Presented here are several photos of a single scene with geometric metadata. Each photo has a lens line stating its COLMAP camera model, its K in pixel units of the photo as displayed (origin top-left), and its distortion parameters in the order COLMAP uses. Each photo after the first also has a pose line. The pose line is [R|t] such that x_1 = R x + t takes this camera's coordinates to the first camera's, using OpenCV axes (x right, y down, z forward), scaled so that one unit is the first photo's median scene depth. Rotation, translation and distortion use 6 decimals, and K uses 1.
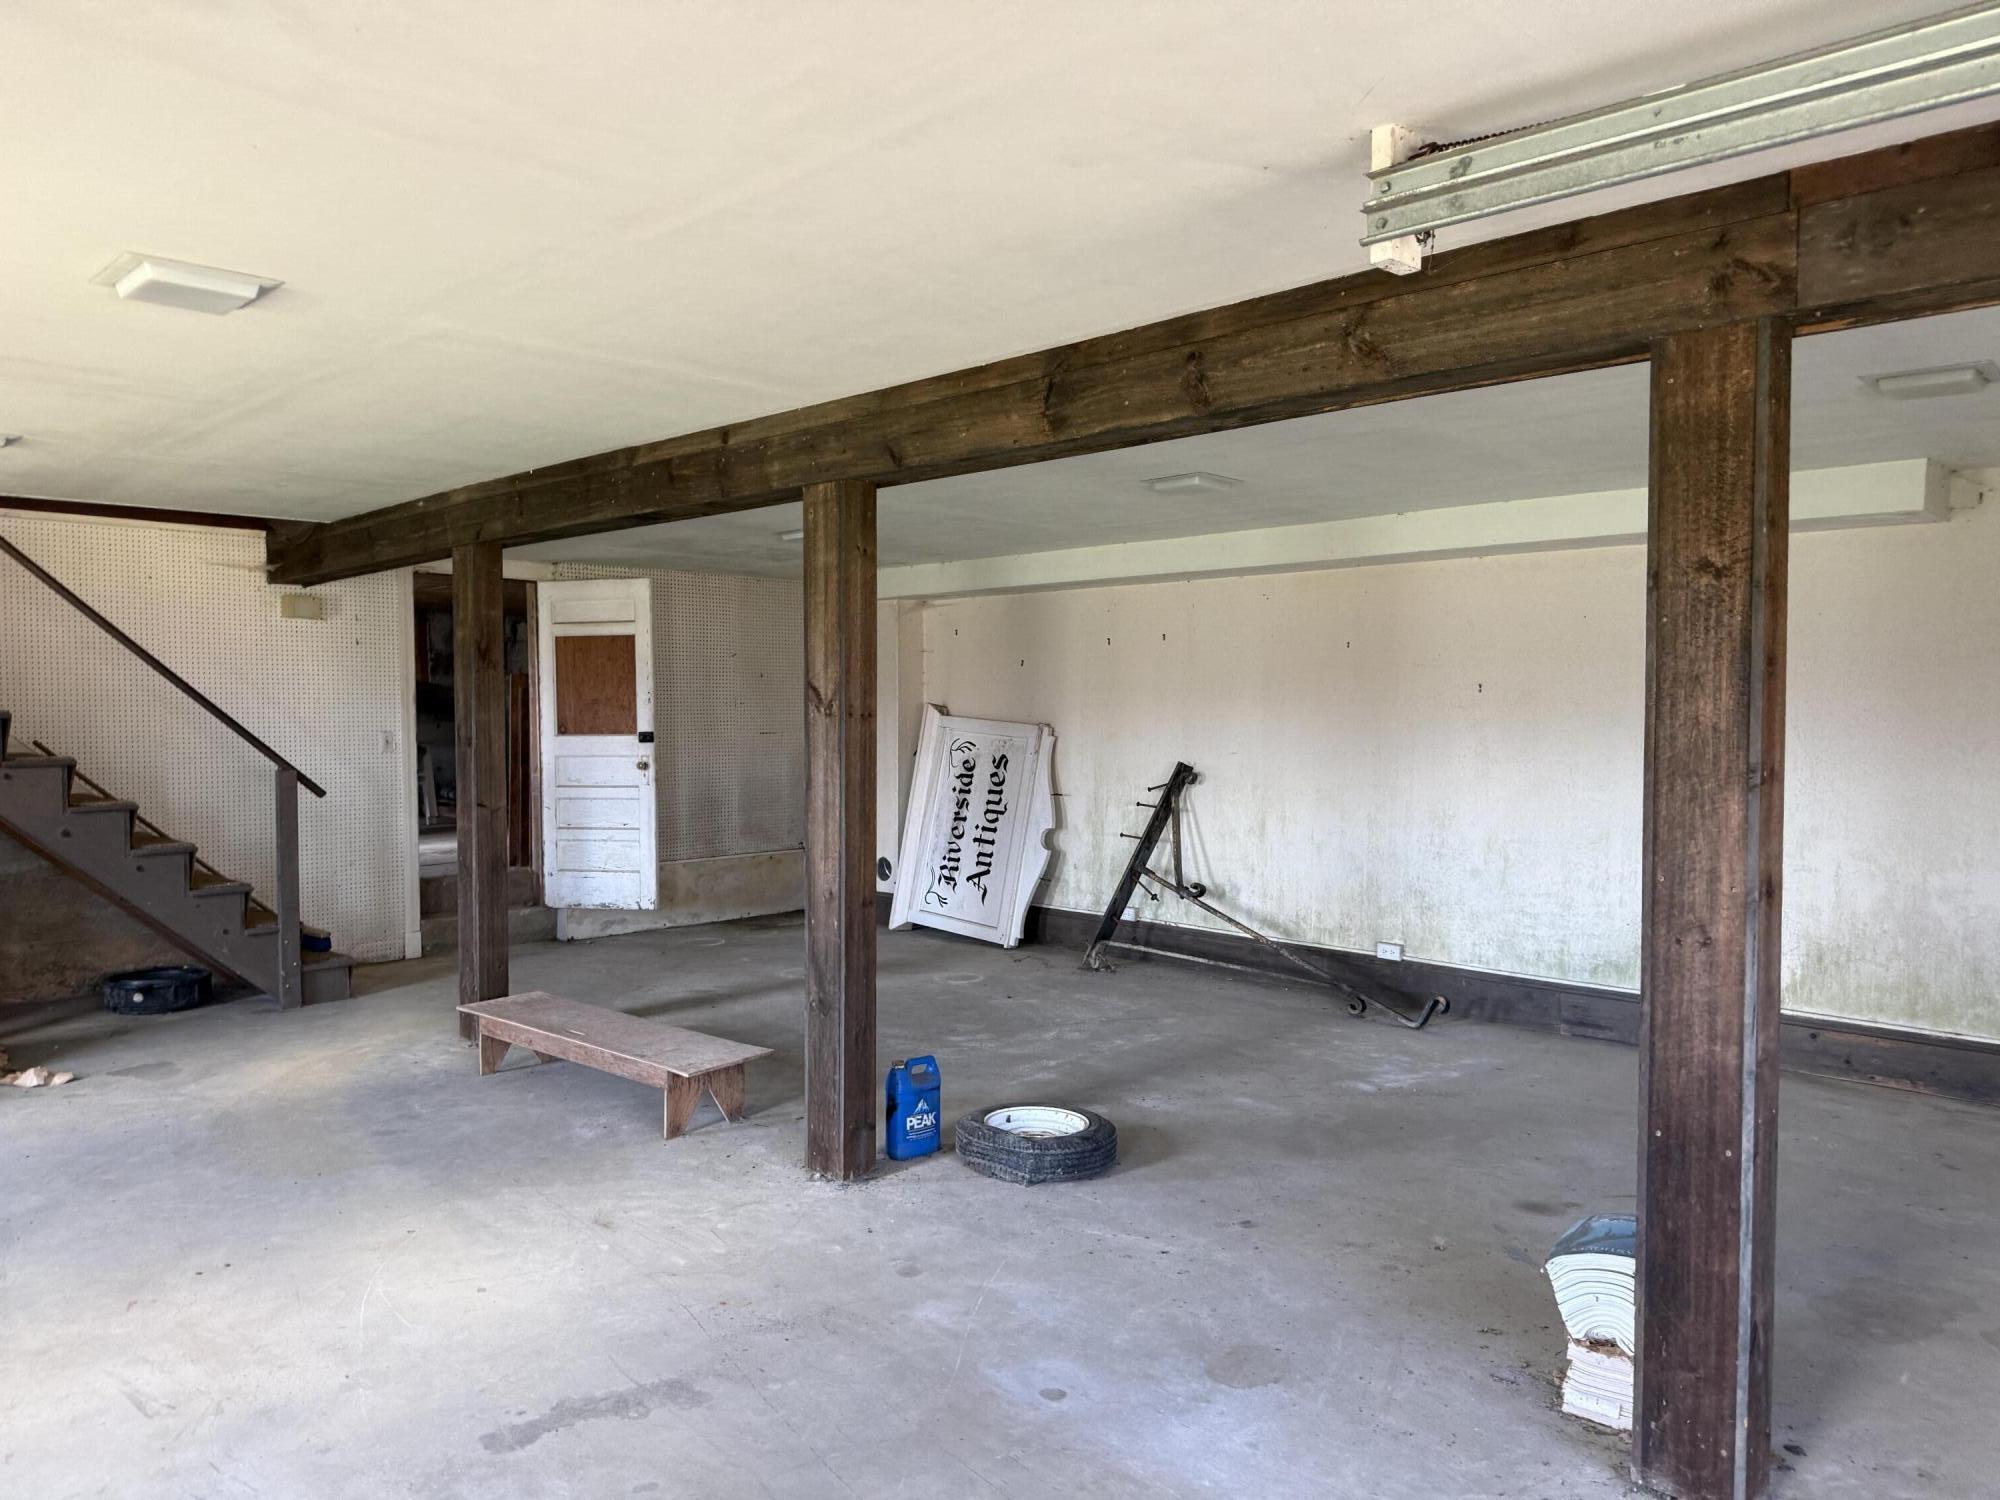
lens RADIAL K [[1395.7, 0, 996.2], [0, 1395.7, 748.0], [0, 0, 1]] dist [0.123786, -0.211513]
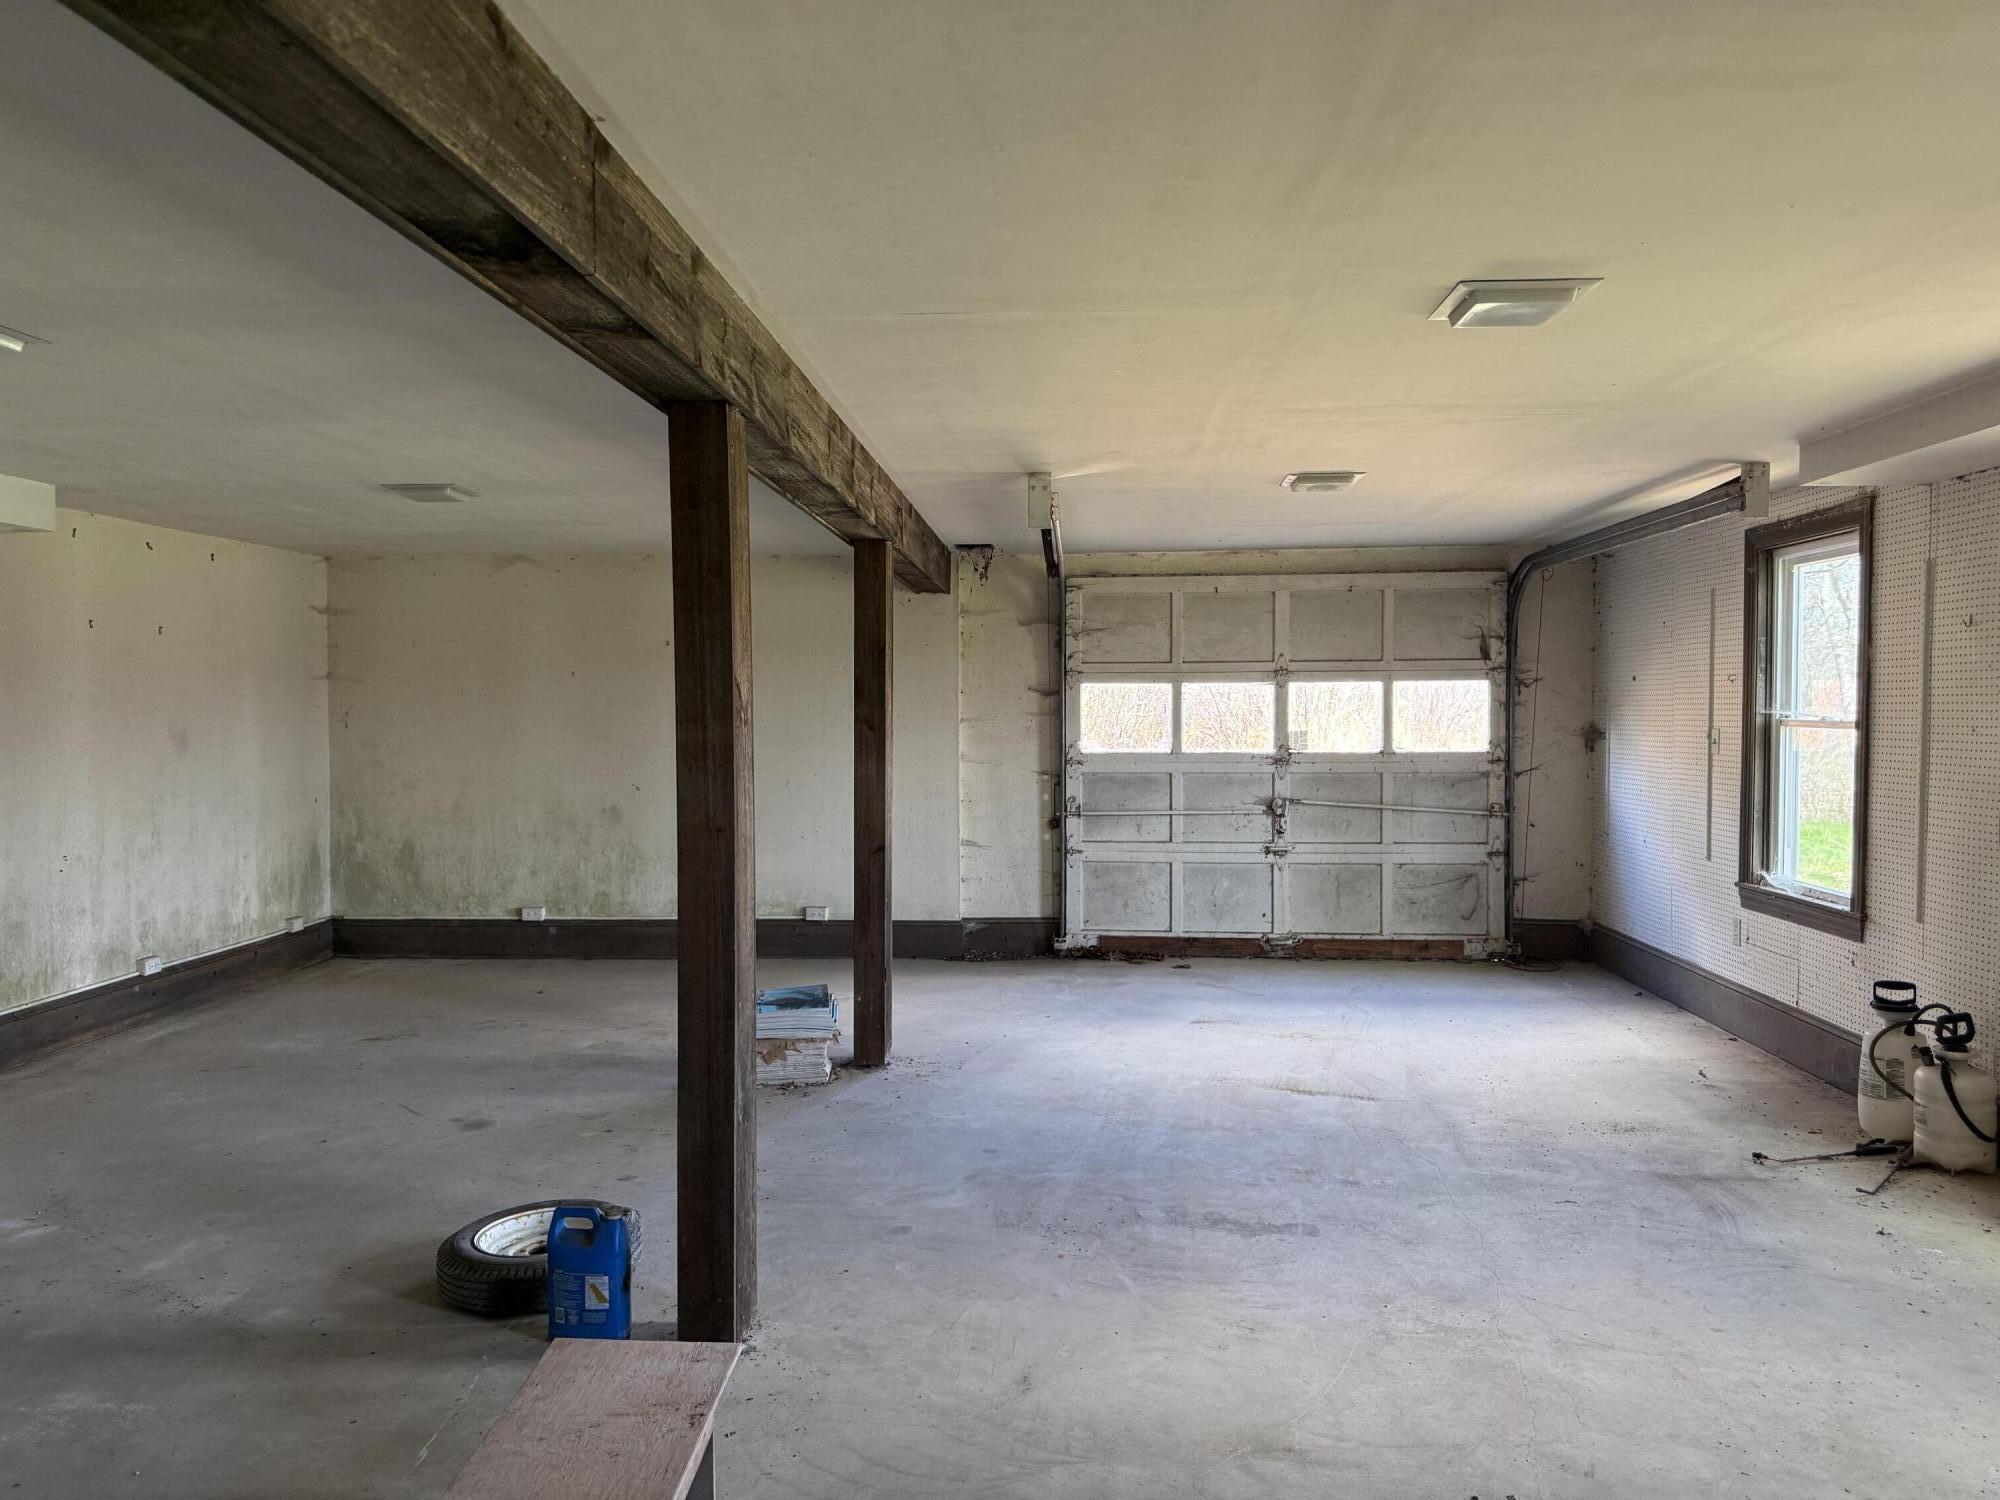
lens RADIAL K [[1395.7, 0, 996.2], [0, 1395.7, 748.0], [0, 0, 1]] dist [0.123786, -0.211513]
pose [[-0.656754, -0.023279, 0.753746, -0.859137], [0.028062, 0.998077, 0.055276, -0.052033], [-0.753583, 0.057454, -0.654837, 1.530606]]
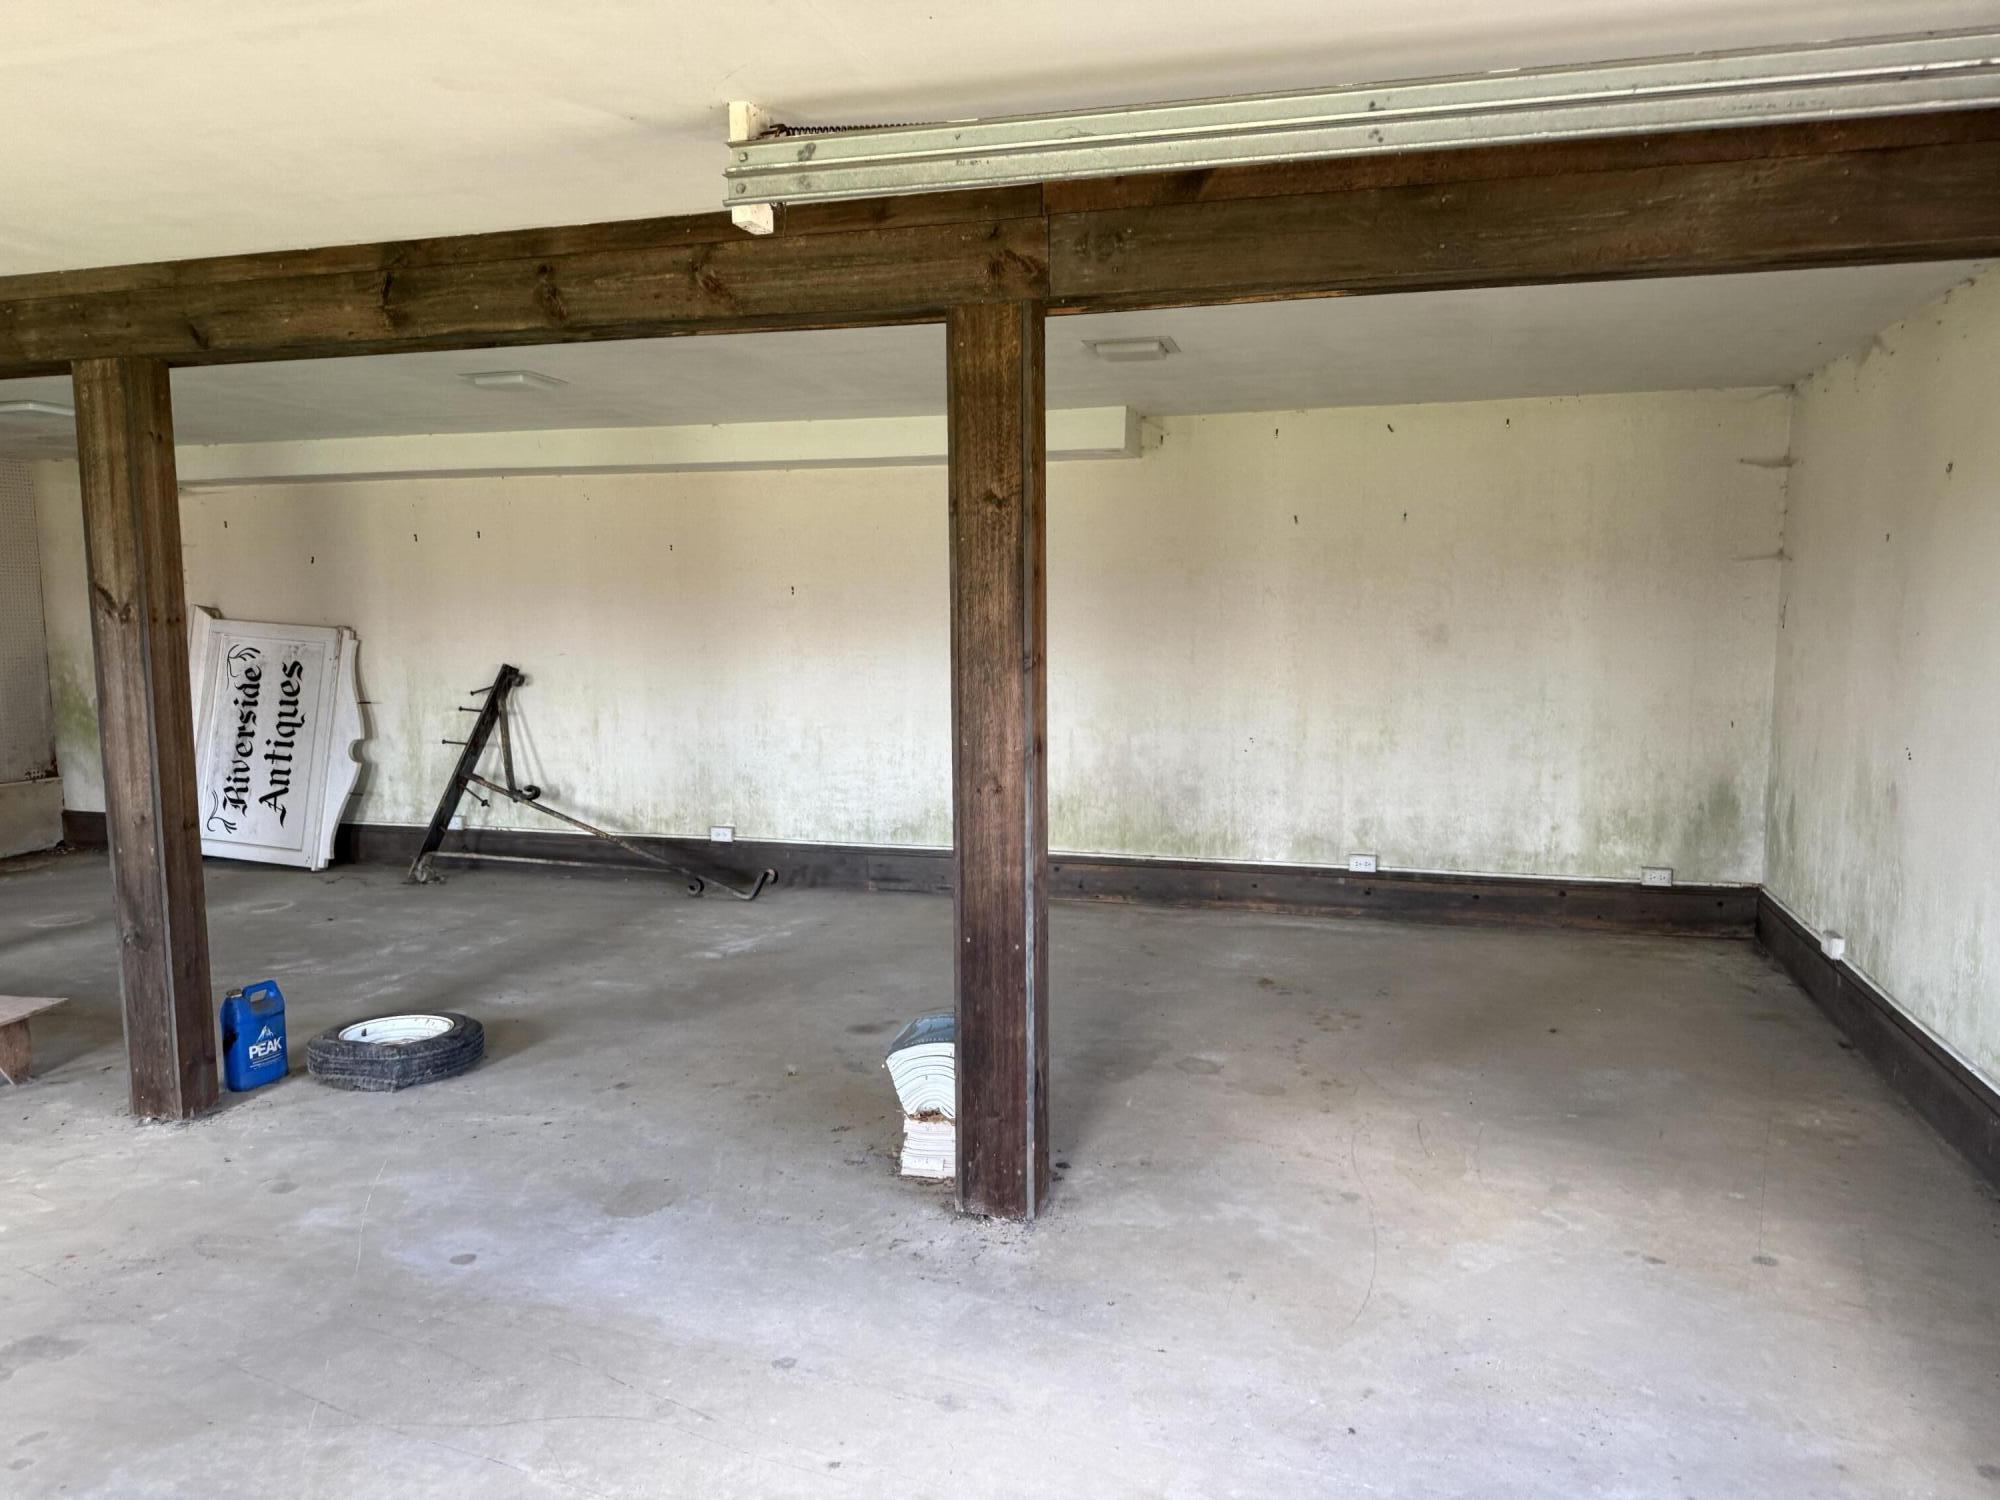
lens RADIAL K [[1415.0, 0, 1000.0], [0, 1415.0, 750.0], [0, 0, 1]] dist [0.115062, -0.128914]
pose [[0.879433, -0.057131, 0.472582, -0.077297], [0.023136, 0.996728, 0.077441, -0.000124], [-0.475460, -0.057170, 0.877878, -0.097275]]
